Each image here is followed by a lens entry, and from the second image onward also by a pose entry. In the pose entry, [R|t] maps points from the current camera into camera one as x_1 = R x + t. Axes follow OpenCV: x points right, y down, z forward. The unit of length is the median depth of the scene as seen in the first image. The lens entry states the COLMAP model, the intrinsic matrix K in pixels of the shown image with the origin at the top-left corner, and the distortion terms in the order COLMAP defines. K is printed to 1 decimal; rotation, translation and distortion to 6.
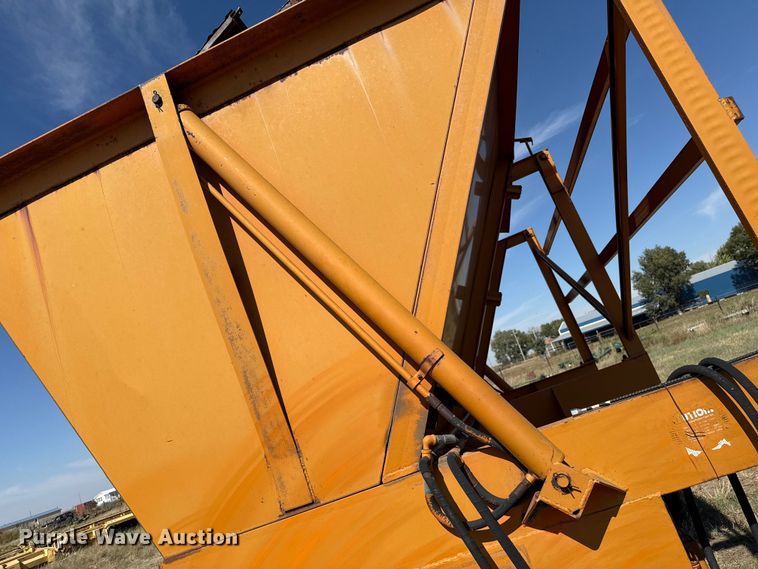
lens RADIAL K [[539.7, 0, 377.5], [0, 539.7, 283.6], [0, 0, 1]] dist [0.082742, -0.129650]
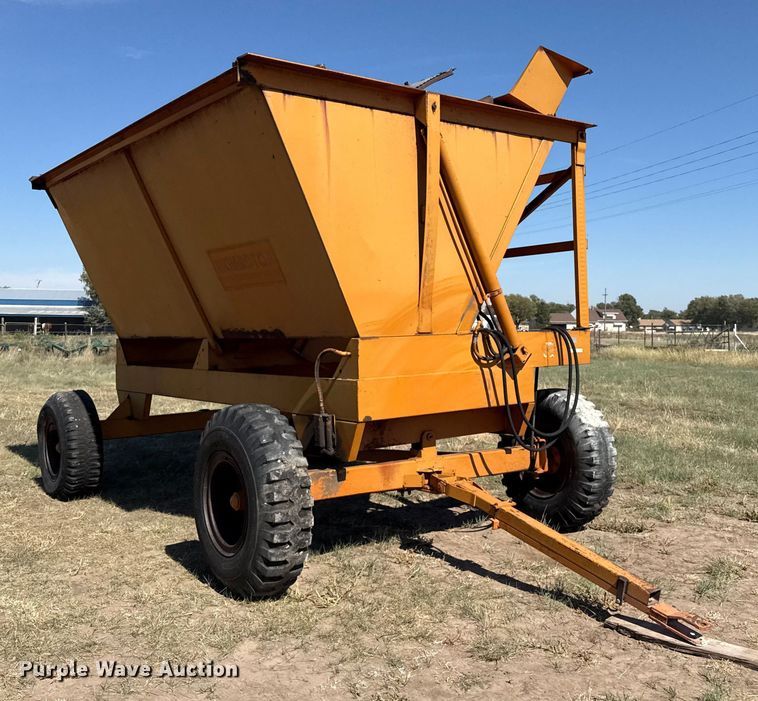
lens RADIAL K [[837.9, 0, 414.5], [0, 837.9, 328.6], [0, 0, 1]] dist [0.125894, 0.001609]
pose [[0.573307, 0.319507, 0.754476, -2.825093], [-0.371580, 0.922082, -0.108131, 0.821984], [-0.730238, -0.218356, 0.647359, -1.145632]]
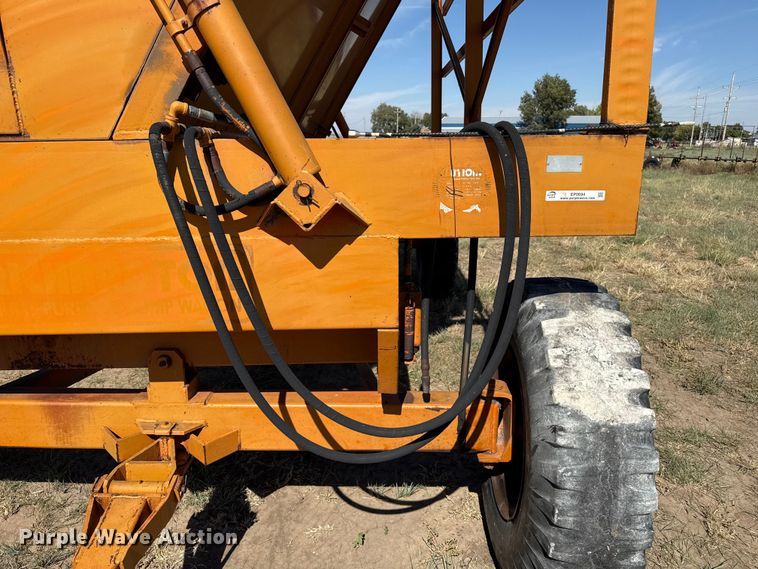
lens RADIAL K [[542.5, 0, 384.6], [0, 542.5, 283.6], [0, 0, 1]] dist [0.047627, -0.055110]
pose [[0.913892, 0.257660, 0.313709, 0.194211], [-0.367642, 0.853023, 0.370392, 0.095975], [-0.172166, -0.453831, 0.874297, 0.099103]]
